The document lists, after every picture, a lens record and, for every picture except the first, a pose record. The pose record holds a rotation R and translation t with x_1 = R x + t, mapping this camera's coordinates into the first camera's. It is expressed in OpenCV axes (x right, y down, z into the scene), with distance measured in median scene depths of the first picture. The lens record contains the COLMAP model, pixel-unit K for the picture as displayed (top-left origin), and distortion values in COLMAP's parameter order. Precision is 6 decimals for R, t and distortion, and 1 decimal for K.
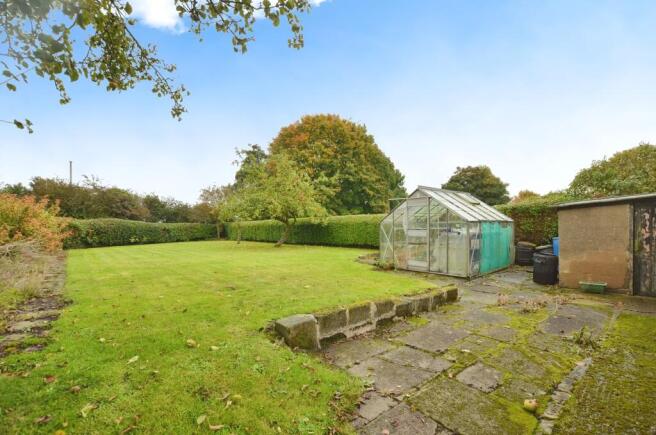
lens RADIAL K [[292.8, 0, 328.2], [0, 292.8, 218.7], [0, 0, 1]] dist [-0.022435, 0.000178]
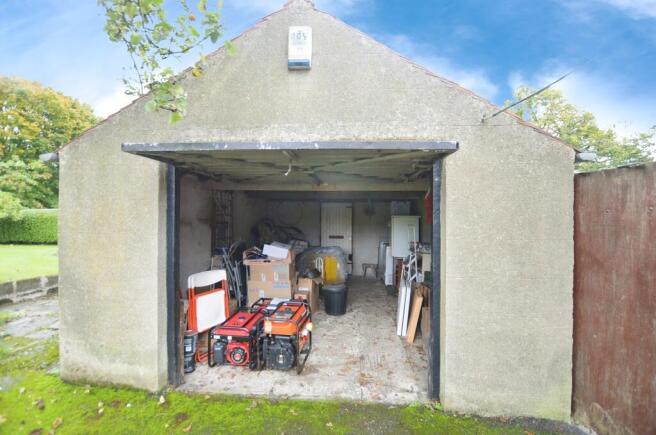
lens RADIAL K [[293.3, 0, 330.2], [0, 293.3, 216.3], [0, 0, 1]] dist [-0.017673, 0.000203]
pose [[0.700822, 0.016770, 0.713140, 0.023479], [-0.020836, 0.999778, -0.003034, -0.002827], [-0.713032, -0.012733, 0.701016, -0.164975]]
